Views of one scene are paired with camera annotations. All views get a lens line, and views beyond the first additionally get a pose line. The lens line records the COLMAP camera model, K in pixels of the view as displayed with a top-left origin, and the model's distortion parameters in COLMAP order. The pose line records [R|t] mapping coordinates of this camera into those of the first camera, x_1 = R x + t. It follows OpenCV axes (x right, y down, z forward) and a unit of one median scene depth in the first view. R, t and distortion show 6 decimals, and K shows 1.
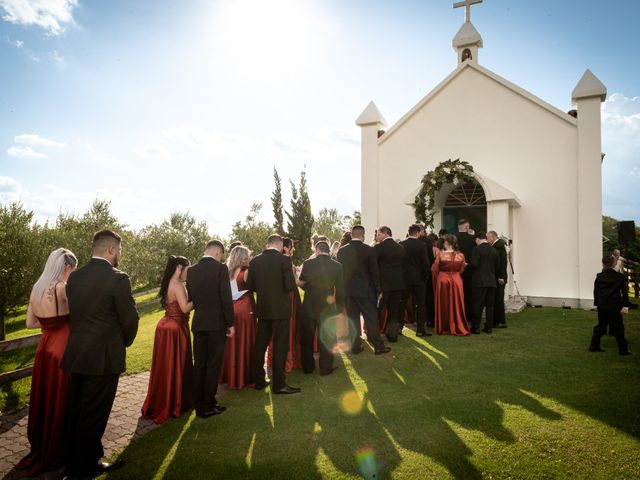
lens RADIAL K [[479.1, 0, 320.0], [0, 479.1, 240.0], [0, 0, 1]] dist [0.000701, -0.001824]
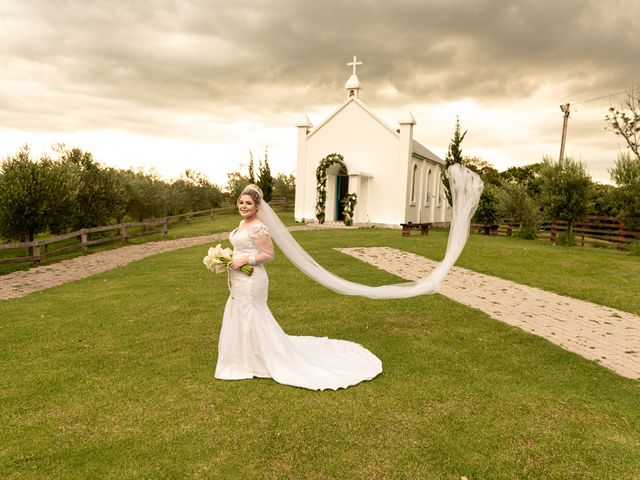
lens RADIAL K [[479.1, 0, 320.0], [0, 479.1, 240.0], [0, 0, 1]] dist [0.000701, -0.001824]
pose [[0.999258, 0.036405, 0.012598, 0.192215], [-0.037604, 0.992781, 0.113891, -0.030245], [-0.008361, -0.114281, 0.993413, -0.988850]]
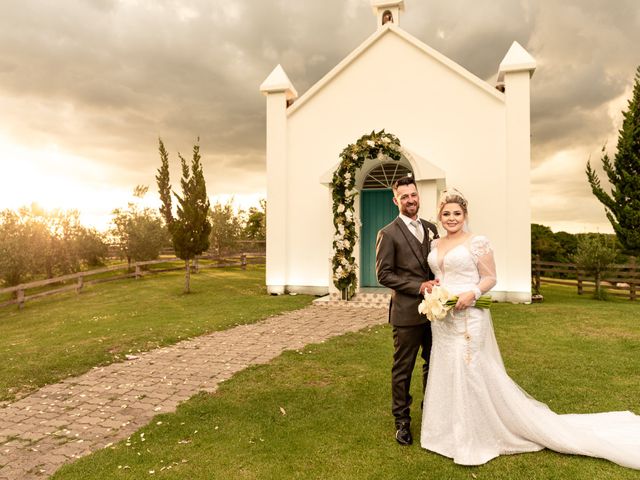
lens RADIAL K [[479.1, 0, 320.0], [0, 479.1, 240.0], [0, 0, 1]] dist [0.000701, -0.001824]
pose [[0.976848, 0.001345, 0.213931, -0.004067], [-0.003164, 0.999962, 0.008163, 0.017881], [-0.213912, -0.008651, 0.976815, 0.174307]]
